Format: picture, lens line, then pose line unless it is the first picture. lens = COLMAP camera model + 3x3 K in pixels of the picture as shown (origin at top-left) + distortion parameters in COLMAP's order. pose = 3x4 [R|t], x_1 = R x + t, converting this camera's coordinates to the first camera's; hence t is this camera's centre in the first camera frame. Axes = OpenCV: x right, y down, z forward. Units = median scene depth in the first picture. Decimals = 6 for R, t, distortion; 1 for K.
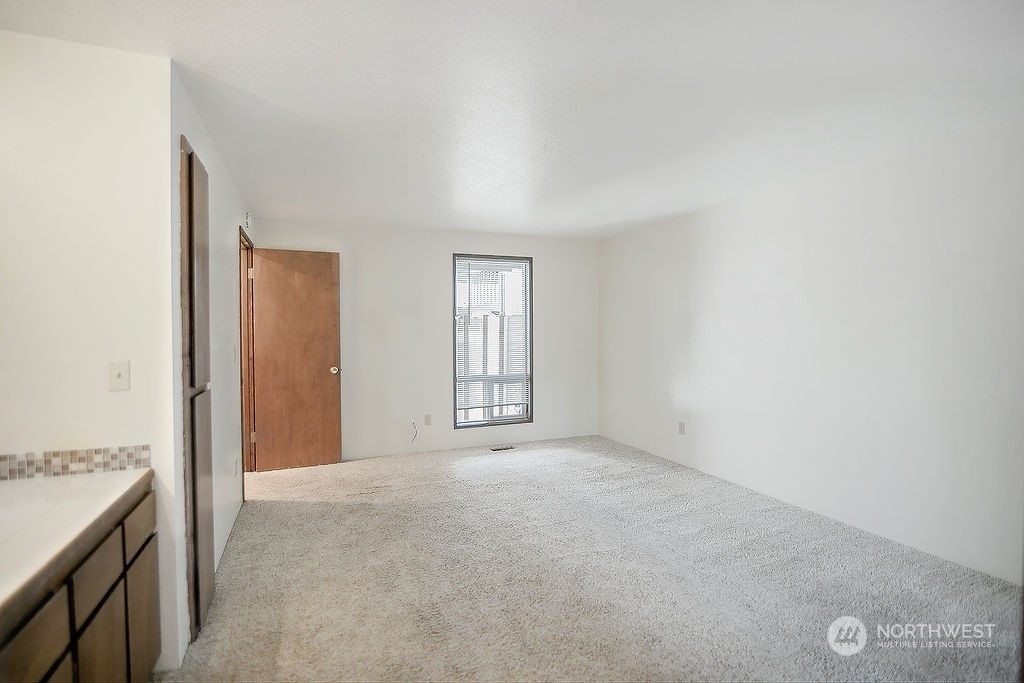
lens RADIAL K [[482.5, 0, 513.3], [0, 482.5, 340.6], [0, 0, 1]] dist [-0.000844, 0.000192]
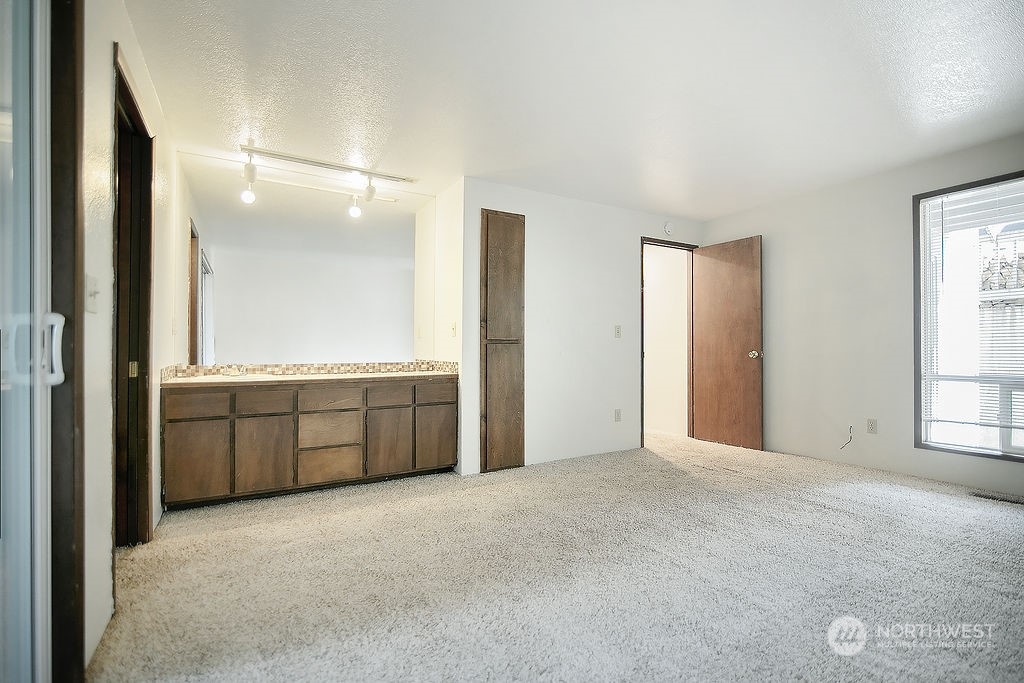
lens RADIAL K [[482.5, 0, 514.2], [0, 482.5, 346.3], [0, 0, 1]] dist [-0.000844, 0.000192]
pose [[0.133410, -0.004479, -0.991051, 0.558064], [-0.019070, 0.999793, -0.007085, 0.063106], [0.990877, 0.019844, 0.133297, 0.391528]]
